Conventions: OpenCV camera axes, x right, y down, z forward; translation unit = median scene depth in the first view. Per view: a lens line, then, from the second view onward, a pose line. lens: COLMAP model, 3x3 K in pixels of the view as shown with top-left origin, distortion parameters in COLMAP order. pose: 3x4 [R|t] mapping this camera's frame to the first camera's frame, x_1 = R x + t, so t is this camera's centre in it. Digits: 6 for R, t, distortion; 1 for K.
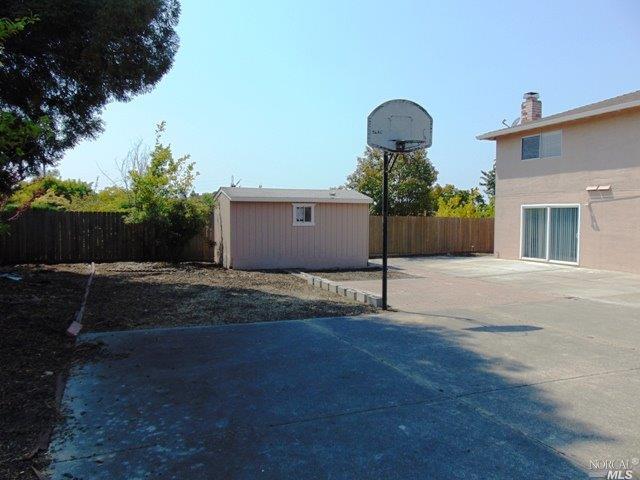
lens RADIAL K [[480.1, 0, 317.1], [0, 480.1, 239.2], [0, 0, 1]] dist [-0.025931, 0.057121]
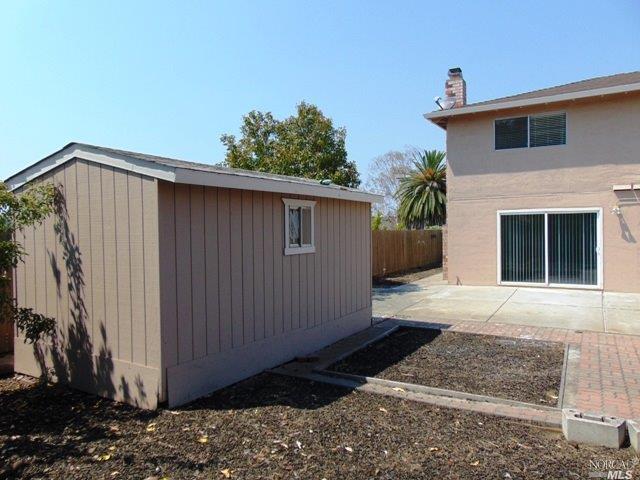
lens RADIAL K [[480.1, 0, 323.1], [0, 480.1, 240.6], [0, 0, 1]] dist [-0.025931, 0.057121]
pose [[0.797829, -0.030047, 0.602134, -0.247183], [0.048286, 0.998733, -0.014141, -0.030905], [-0.600947, 0.040357, 0.798269, 0.623166]]
